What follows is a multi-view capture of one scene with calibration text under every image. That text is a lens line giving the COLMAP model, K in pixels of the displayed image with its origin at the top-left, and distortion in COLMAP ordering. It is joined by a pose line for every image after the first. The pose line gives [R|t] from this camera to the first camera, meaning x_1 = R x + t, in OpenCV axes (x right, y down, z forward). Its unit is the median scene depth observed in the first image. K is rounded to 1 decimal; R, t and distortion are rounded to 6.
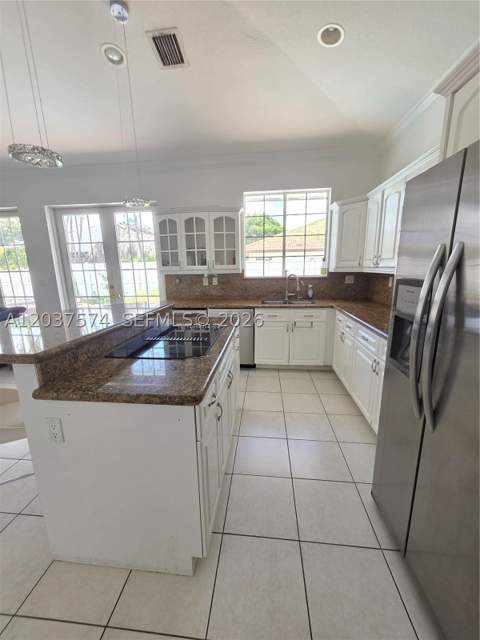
lens RADIAL K [[256.6, 0, 239.1], [0, 256.6, 320.6], [0, 0, 1]] dist [-0.000859, 0.000058]
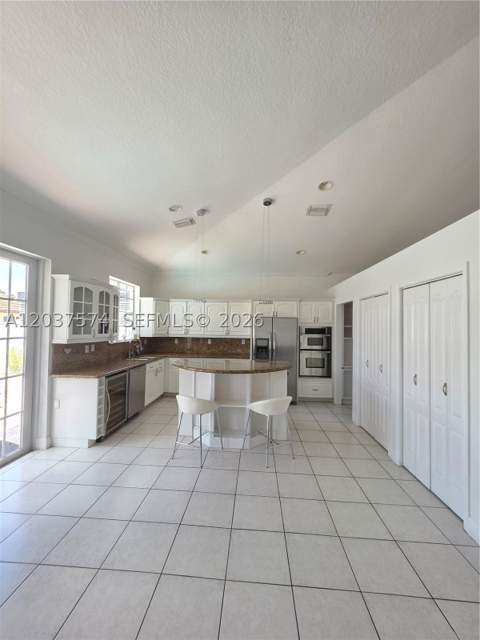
lens RADIAL K [[256.6, 0, 239.2], [0, 256.6, 321.6], [0, 0, 1]] dist [-0.000859, 0.000058]
pose [[-0.043515, 0.040789, 0.998220, -1.221025], [0.192612, 0.980763, -0.031679, -0.117590], [-0.980310, 0.190891, -0.050534, 0.474132]]
